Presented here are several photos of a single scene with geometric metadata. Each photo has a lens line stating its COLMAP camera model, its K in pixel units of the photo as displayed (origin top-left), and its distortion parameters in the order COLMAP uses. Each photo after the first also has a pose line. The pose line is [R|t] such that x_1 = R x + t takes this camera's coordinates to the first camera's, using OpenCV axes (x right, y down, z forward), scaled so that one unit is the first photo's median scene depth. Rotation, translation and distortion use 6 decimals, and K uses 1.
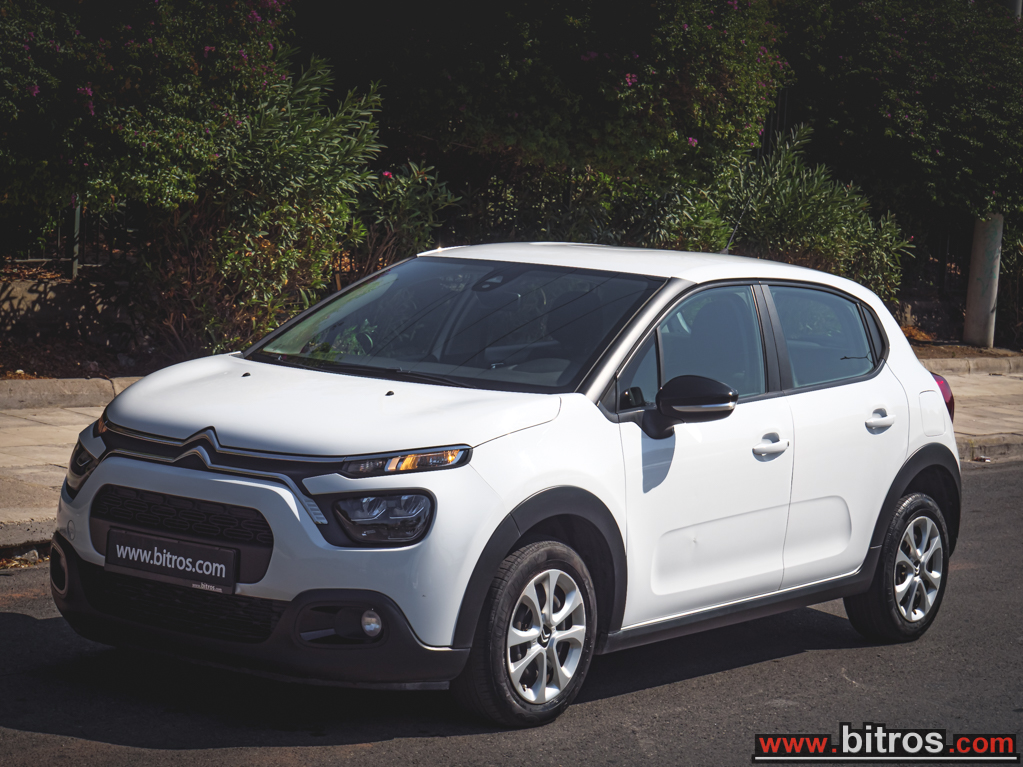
lens RADIAL K [[2328.8, 0, 515.1], [0, 2328.8, 387.3], [0, 0, 1]] dist [0.008490, 0.000000]
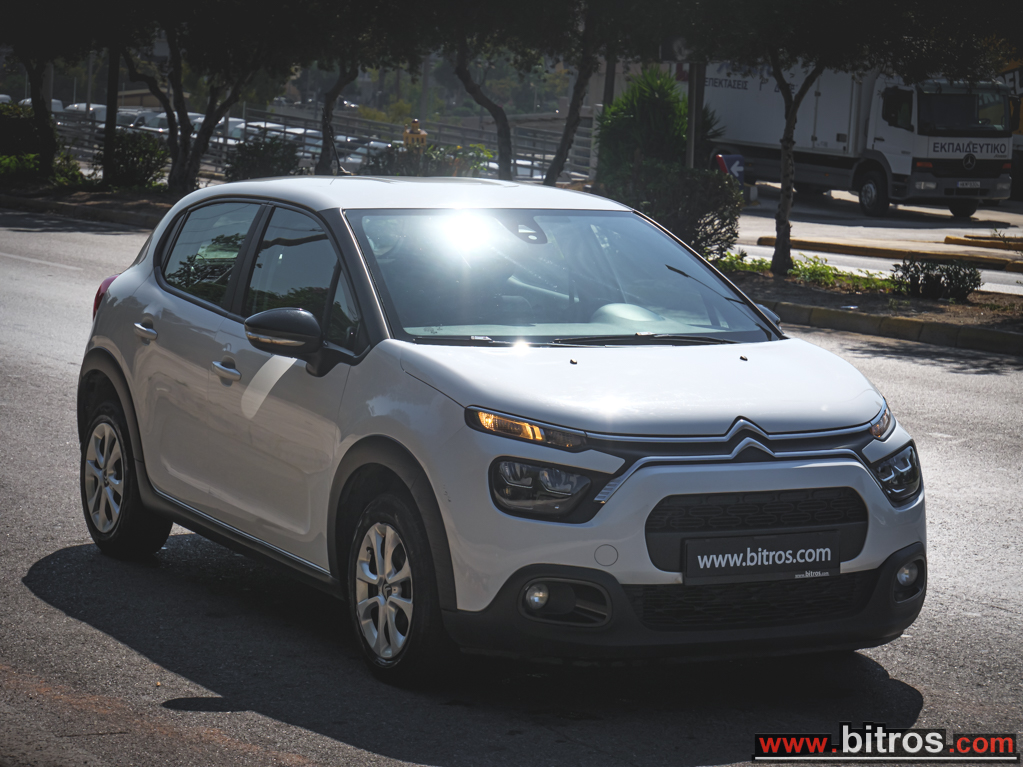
lens RADIAL K [[2949.7, 0, 509.3], [0, 2949.7, 379.8], [0, 0, 1]] dist [0.014561, 0.000000]
pose [[0.463497, -0.141389, 0.874746, -1.251608], [0.073292, 0.989922, 0.121171, -0.154194], [-0.883062, 0.007949, 0.469188, 0.515333]]
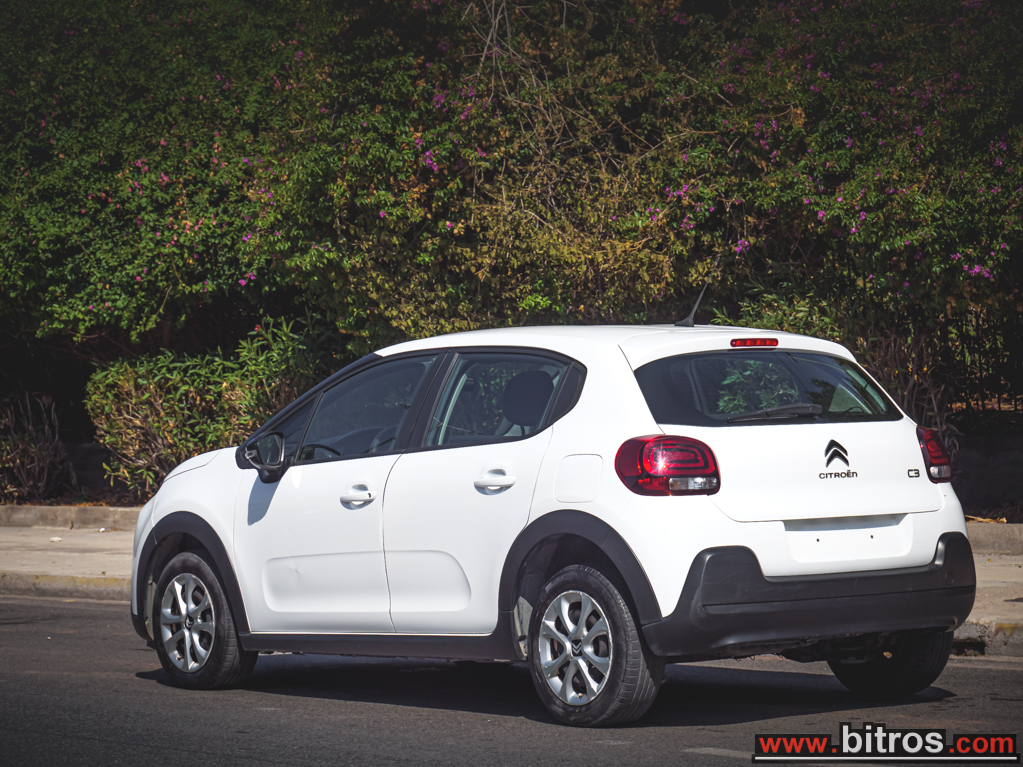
lens RADIAL K [[3563.9, 0, 512.1], [0, 3563.9, 384.1], [0, 0, 1]] dist [-0.139003, 0.000000]
pose [[-0.265842, -0.063630, -0.961914, 2.035171], [-0.063250, 0.996821, -0.048458, 0.058431], [0.961940, 0.047959, -0.269021, 1.788776]]
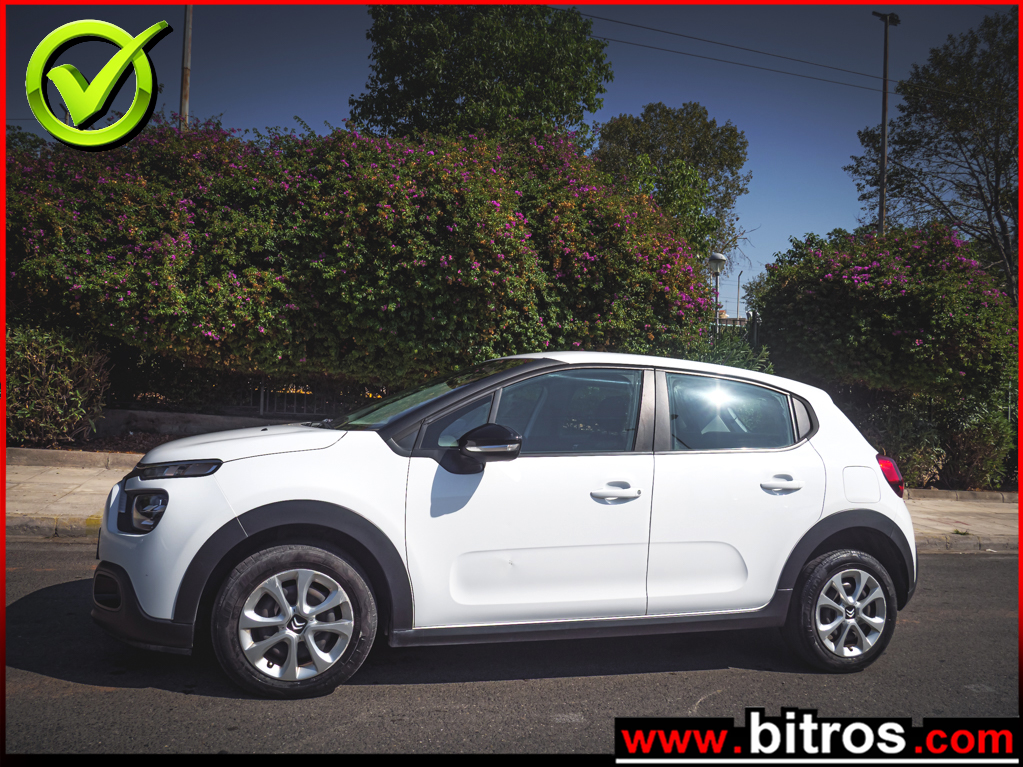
lens RADIAL K [[736.5, 0, 513.4], [0, 736.5, 382.9], [0, 0, 1]] dist [-0.054701, 0.025690]
pose [[0.804679, -0.044273, -0.592057, 0.345507], [-0.054322, 0.987543, -0.147678, 0.033244], [0.591219, 0.150995, 0.792250, 0.768094]]
